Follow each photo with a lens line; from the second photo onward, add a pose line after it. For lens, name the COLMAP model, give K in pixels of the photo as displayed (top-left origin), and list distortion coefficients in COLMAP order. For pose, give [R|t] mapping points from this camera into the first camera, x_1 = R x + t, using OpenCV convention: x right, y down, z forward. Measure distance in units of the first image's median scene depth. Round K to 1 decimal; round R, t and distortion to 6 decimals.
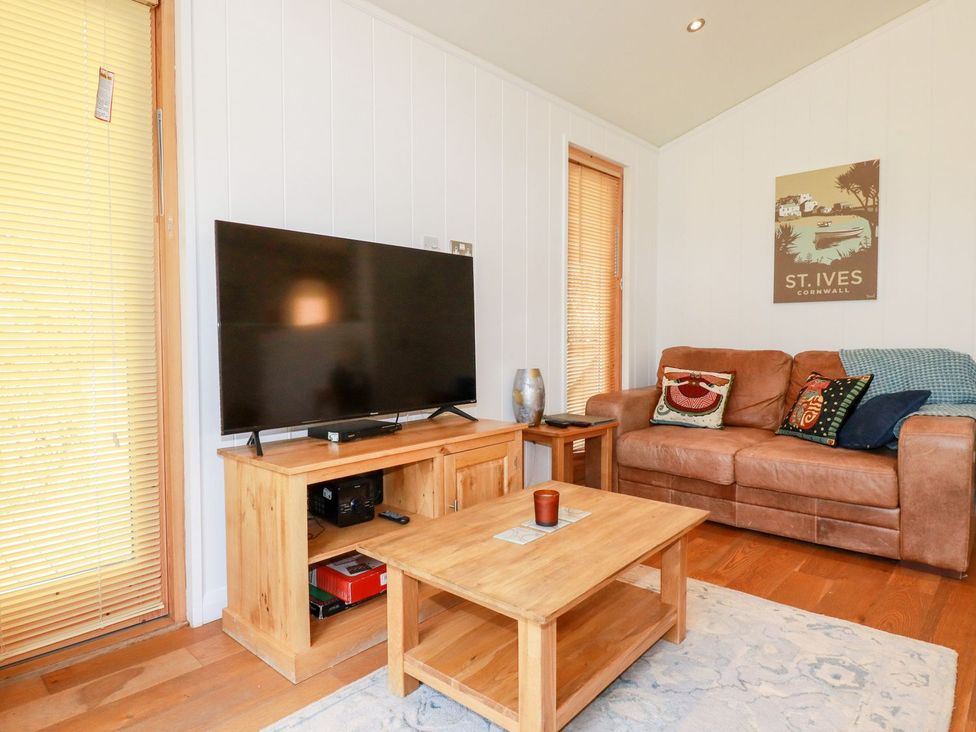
lens RADIAL K [[584.0, 0, 486.4], [0, 584.0, 364.0], [0, 0, 1]] dist [-0.010600, -0.000767]
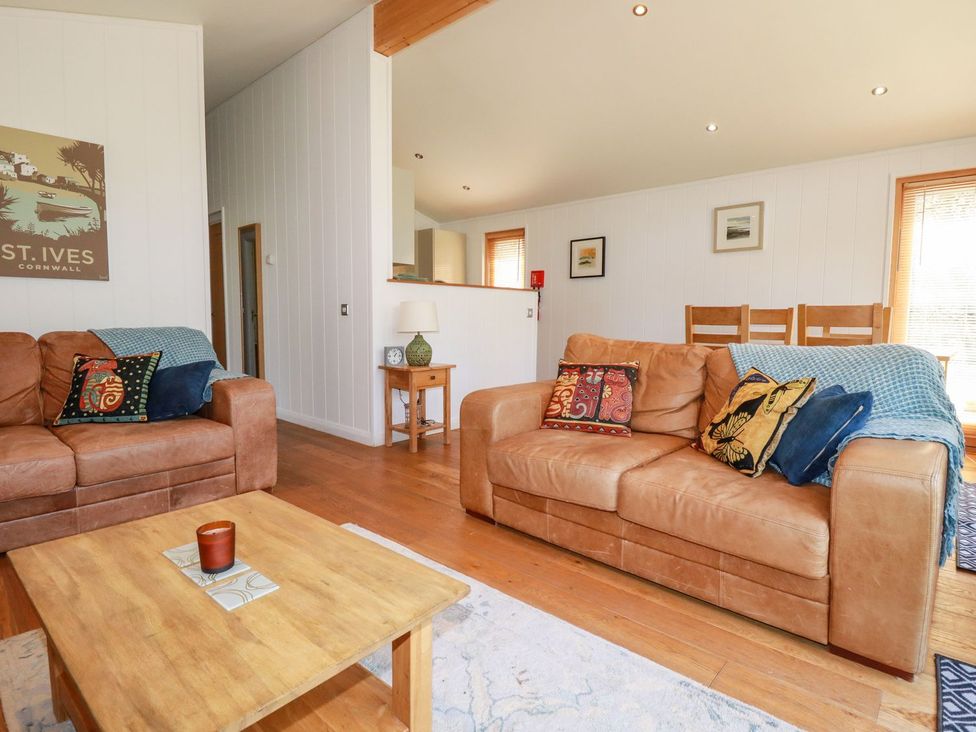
lens RADIAL K [[516.2, 0, 486.1], [0, 516.2, 363.6], [0, 0, 1]] dist [-0.010441, -0.006320]
pose [[-0.017213, -0.086045, 0.996143, -0.278988], [0.040044, 0.995431, 0.086676, -0.015489], [-0.999050, 0.041382, -0.013689, 0.341343]]
